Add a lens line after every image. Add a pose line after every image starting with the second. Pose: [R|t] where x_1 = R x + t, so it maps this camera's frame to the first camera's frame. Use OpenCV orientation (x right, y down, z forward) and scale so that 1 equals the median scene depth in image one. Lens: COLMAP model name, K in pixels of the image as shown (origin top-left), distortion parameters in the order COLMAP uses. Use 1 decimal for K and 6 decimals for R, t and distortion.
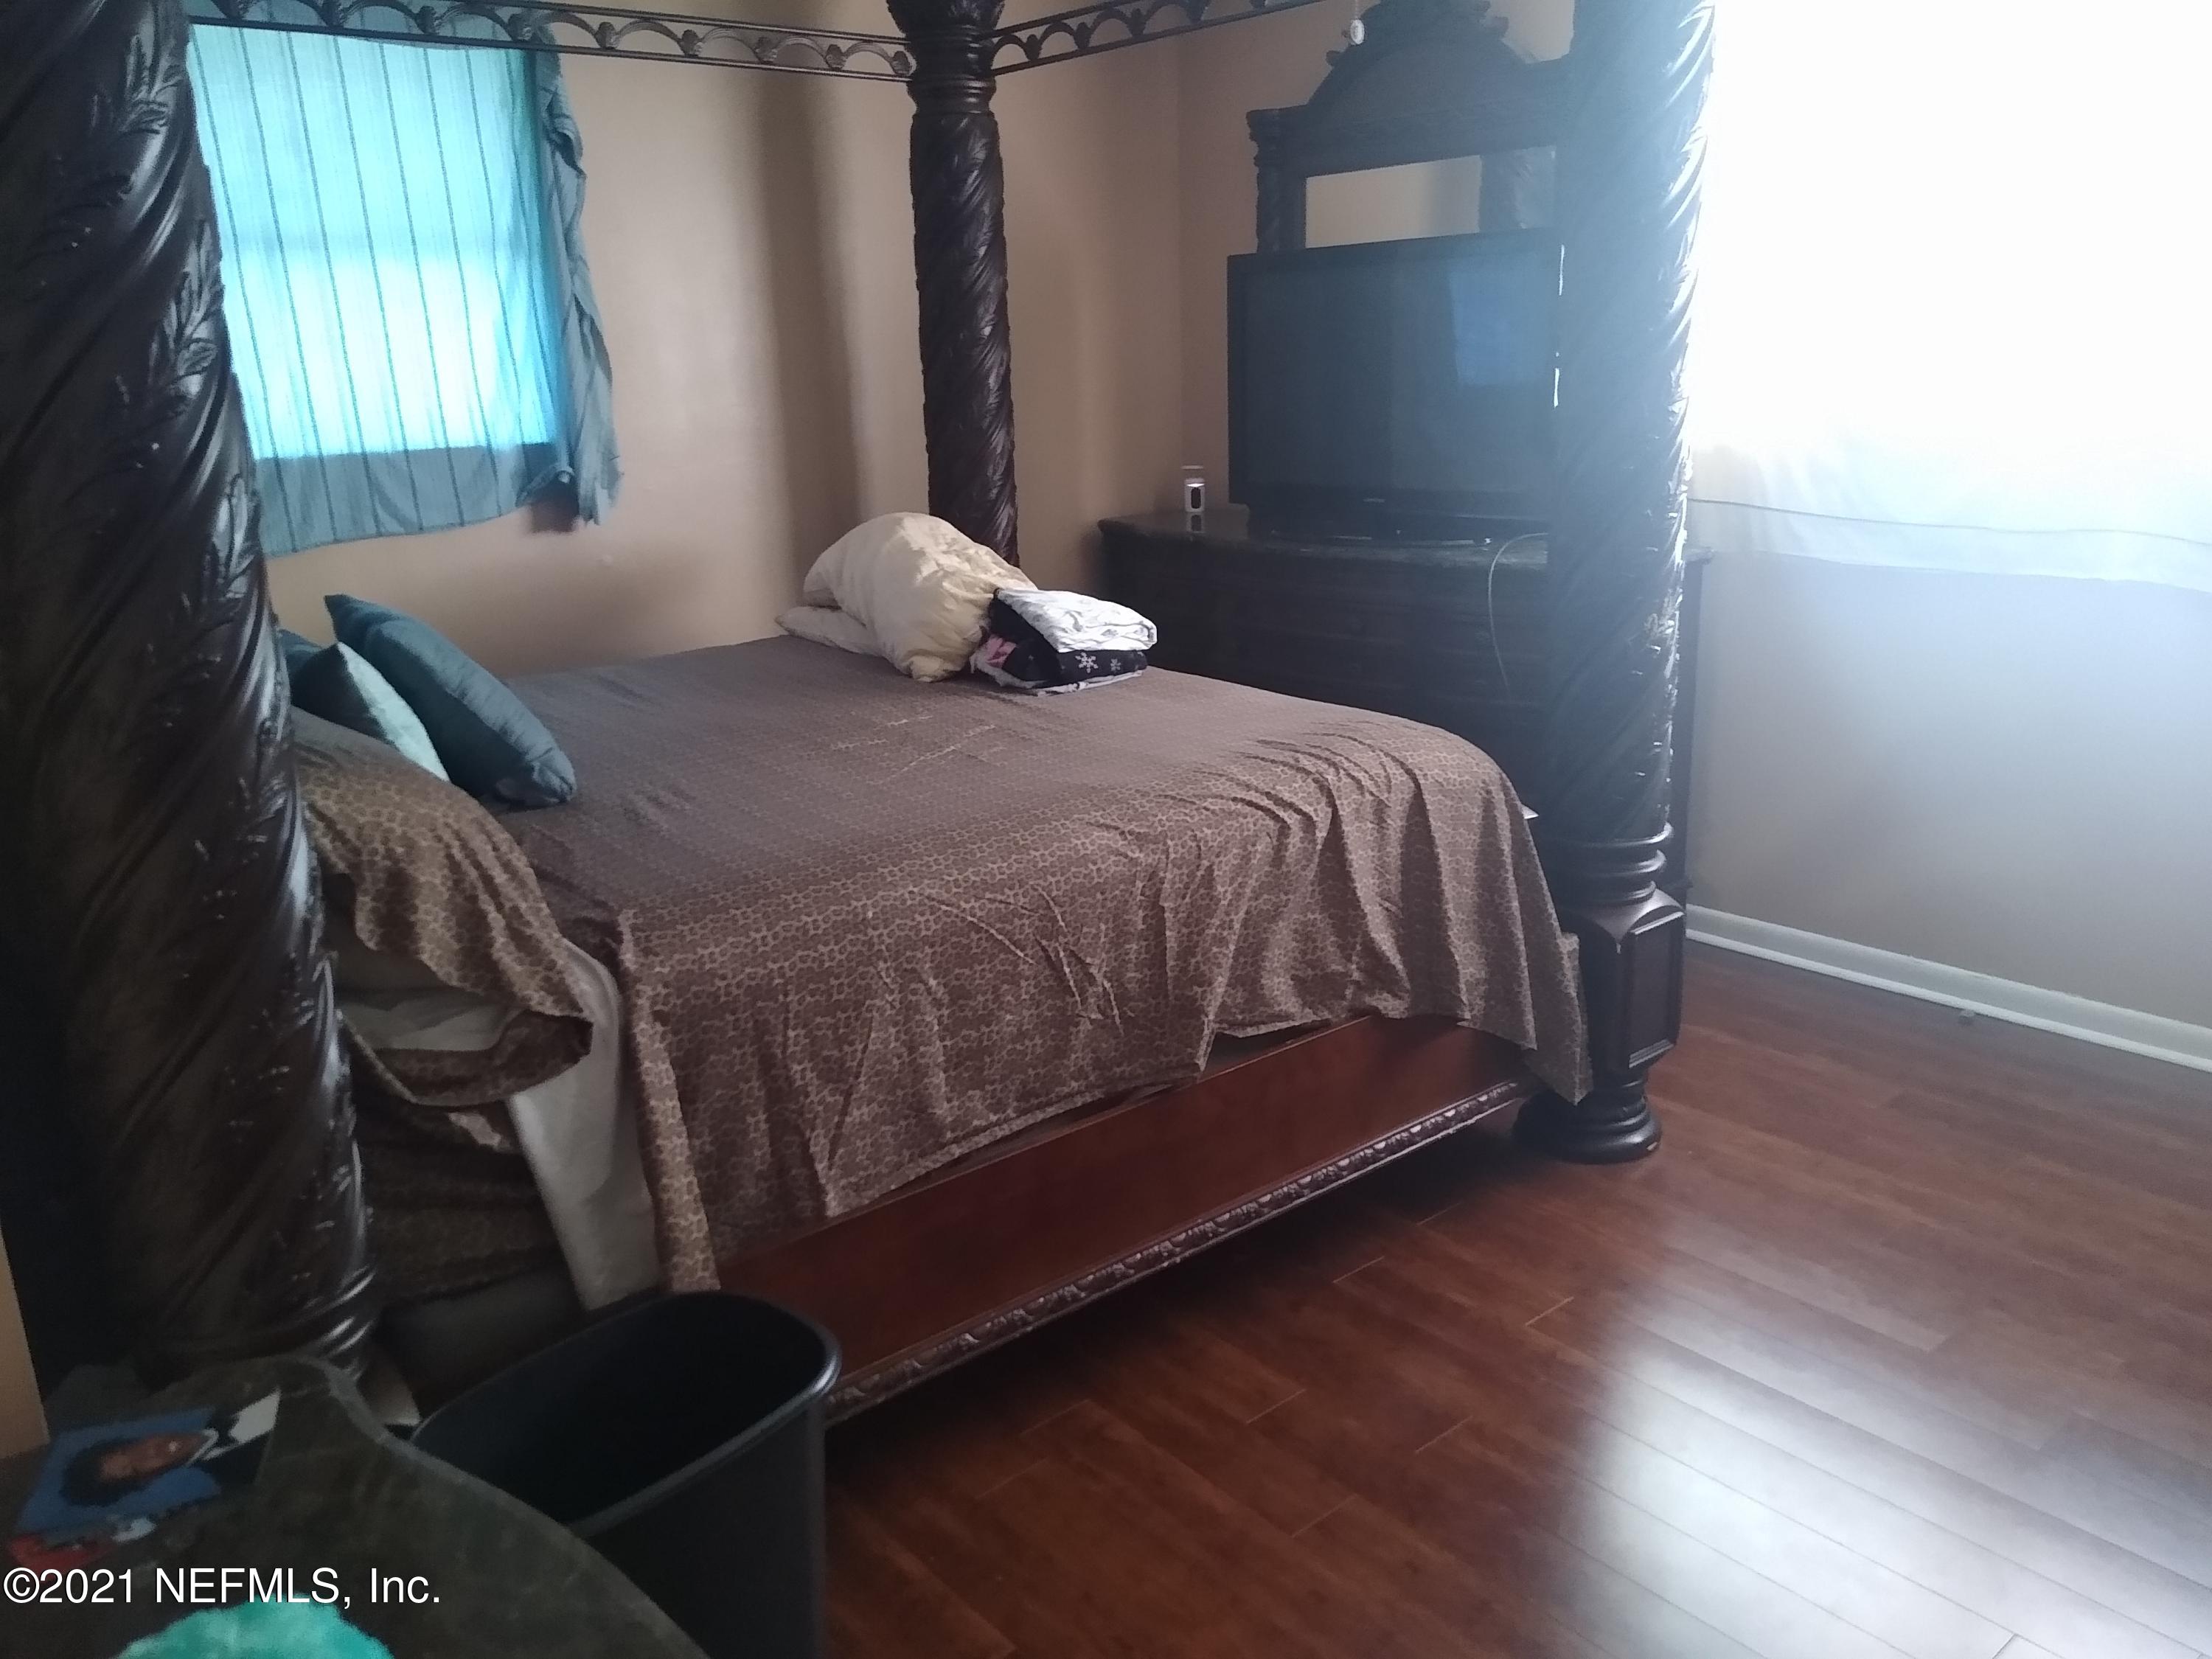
lens RADIAL K [[1721.2, 0, 1104.6], [0, 1721.2, 837.2], [0, 0, 1]] dist [0.045143, -0.000012]
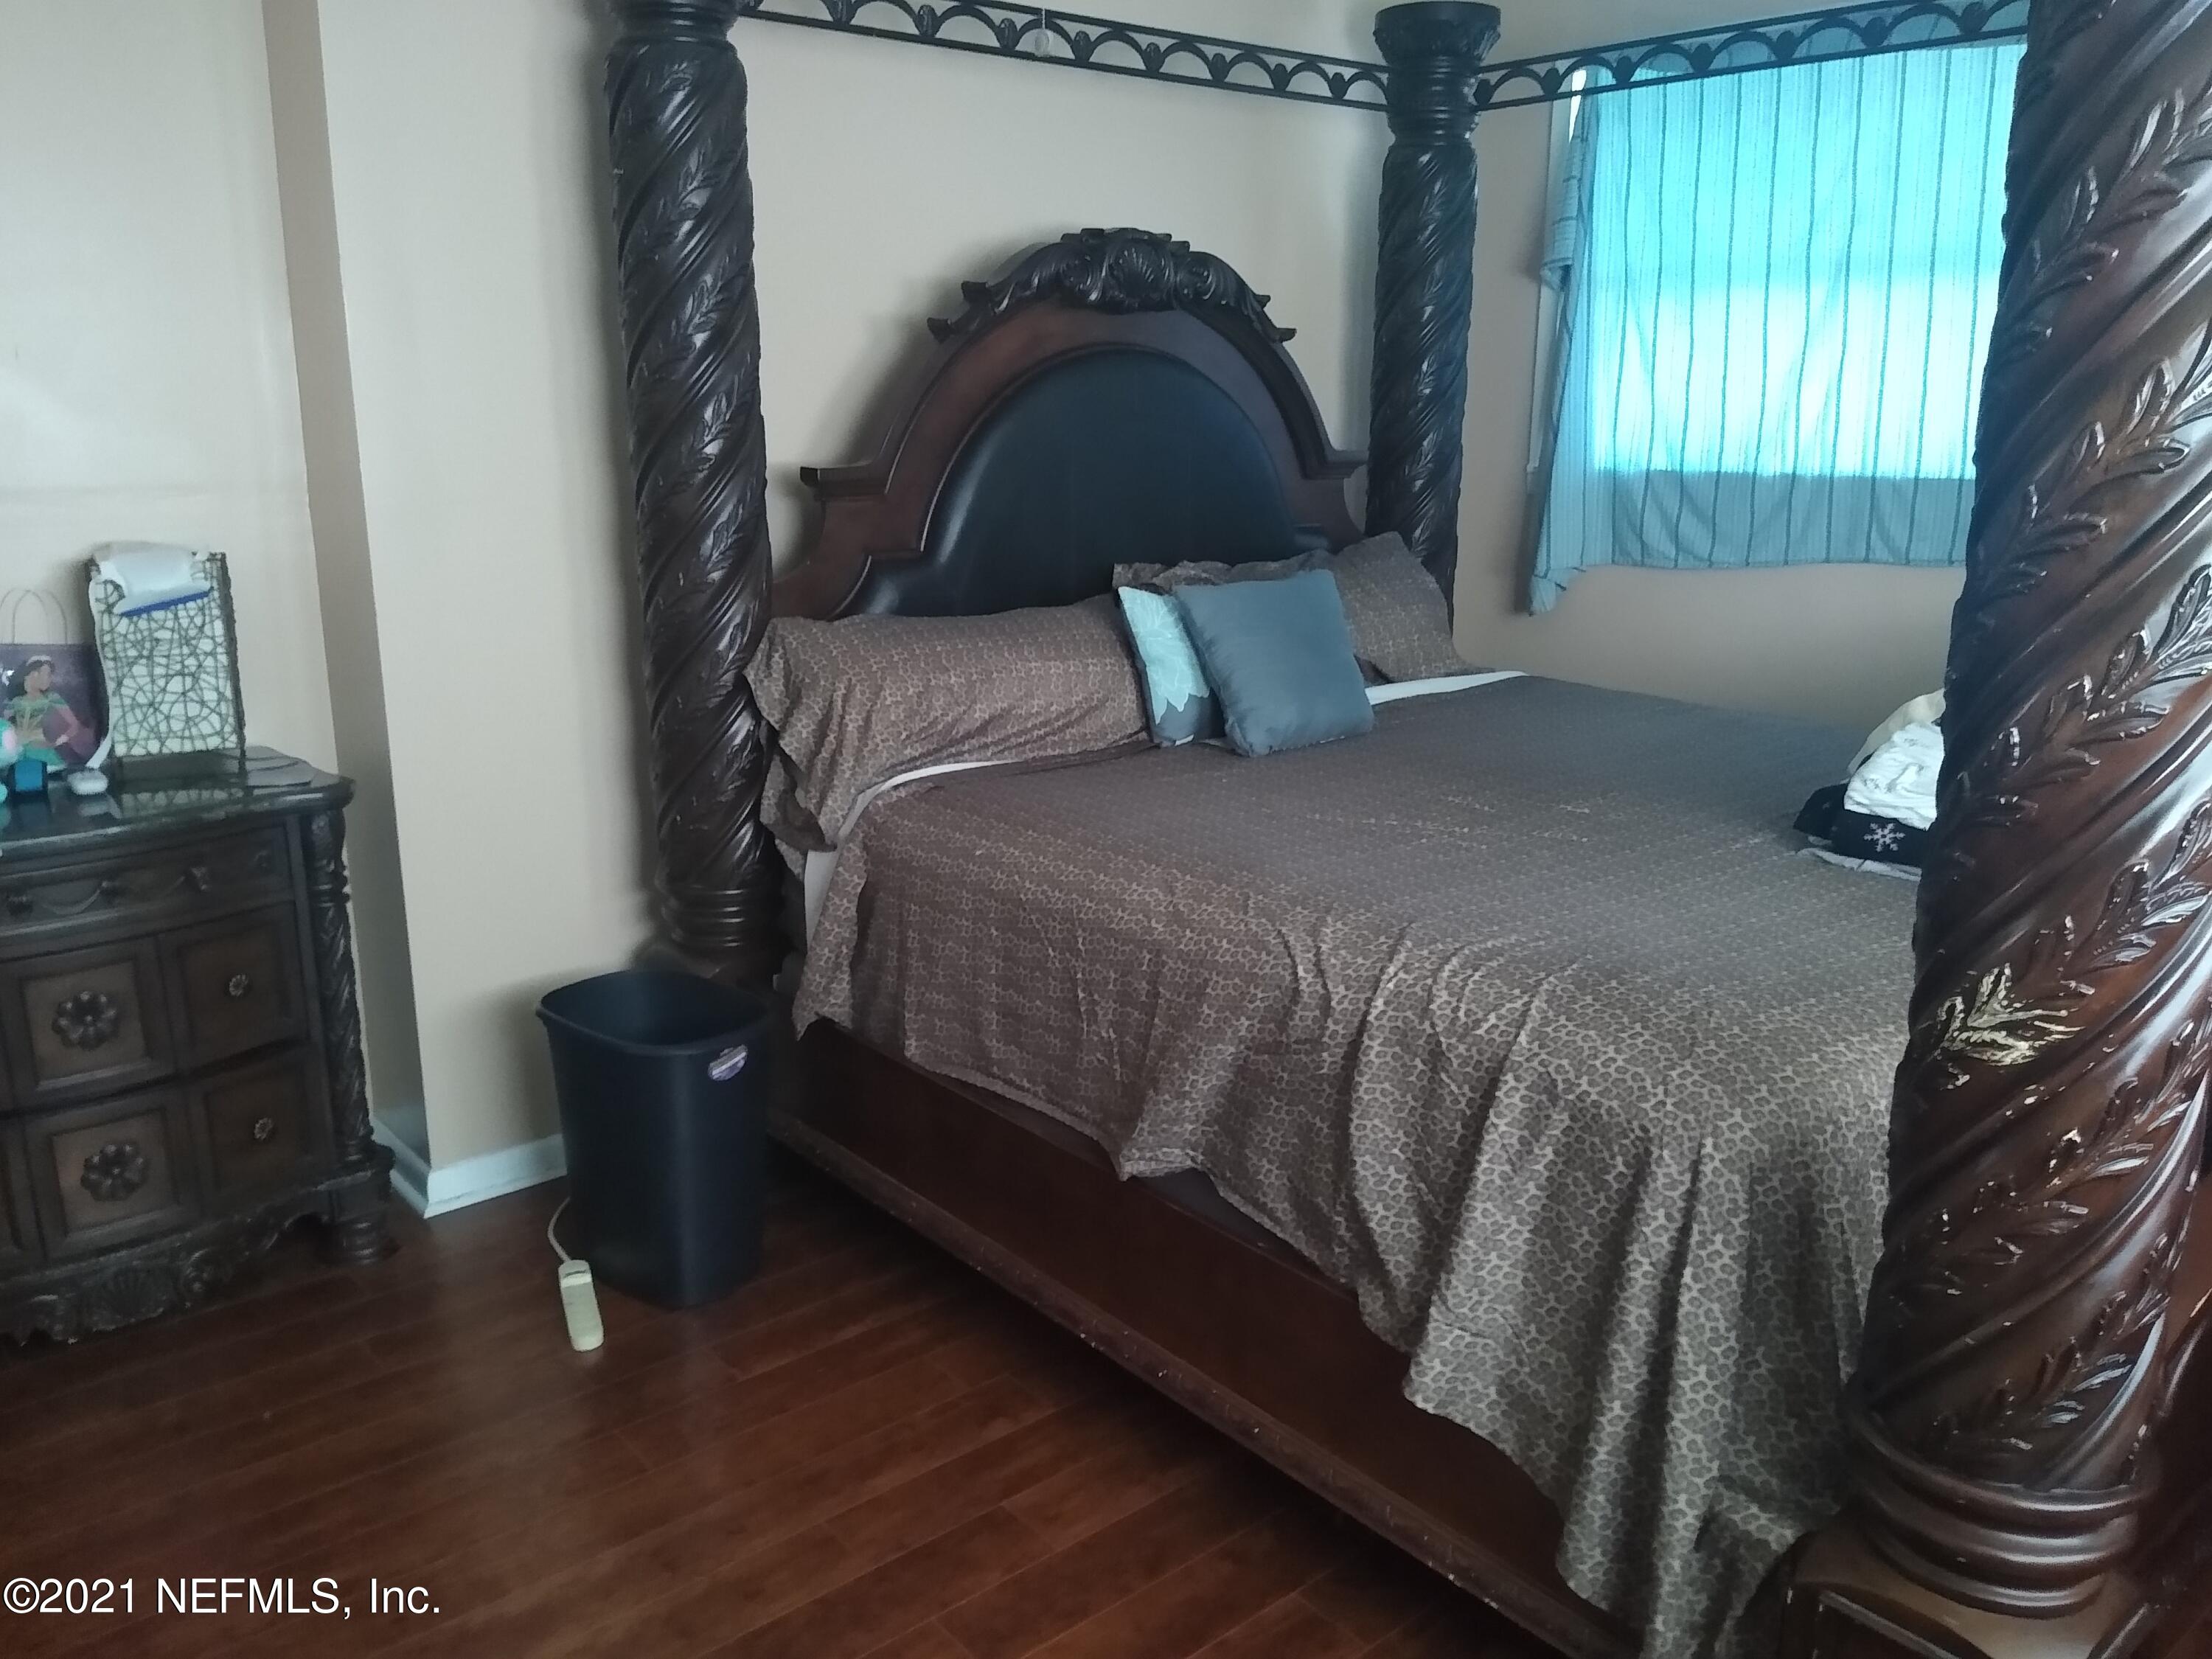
lens RADIAL K [[1721.2, 0, 1103.4], [0, 1721.2, 821.2], [0, 0, 1]] dist [0.045143, -0.000012]
pose [[-0.021043, 0.265012, -0.964015, 0.841360], [-0.268441, 0.927325, 0.260785, -0.259086], [0.963066, 0.264269, 0.051626, 0.837407]]
